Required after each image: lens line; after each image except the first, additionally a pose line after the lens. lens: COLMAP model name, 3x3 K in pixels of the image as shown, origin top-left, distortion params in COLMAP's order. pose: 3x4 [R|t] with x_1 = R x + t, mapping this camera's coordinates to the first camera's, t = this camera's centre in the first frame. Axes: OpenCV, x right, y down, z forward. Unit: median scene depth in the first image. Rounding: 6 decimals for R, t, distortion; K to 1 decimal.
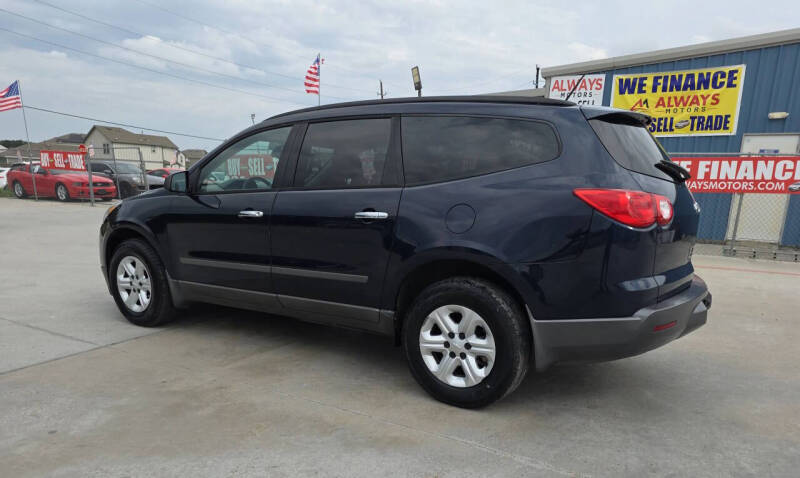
lens RADIAL K [[578.4, 0, 401.4], [0, 578.4, 261.2], [0, 0, 1]] dist [0.038633, -0.006562]
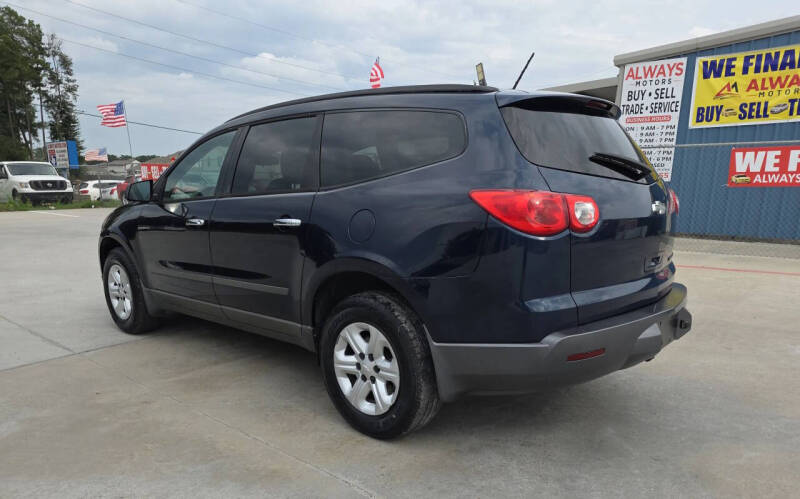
lens RADIAL K [[575.6, 0, 399.3], [0, 575.6, 264.8], [0, 0, 1]] dist [0.037020, -0.007538]
pose [[0.982909, -0.000276, -0.184094, 0.118438], [0.000751, 0.999997, 0.002514, -0.005919], [0.184093, -0.002609, 0.982905, 0.052718]]
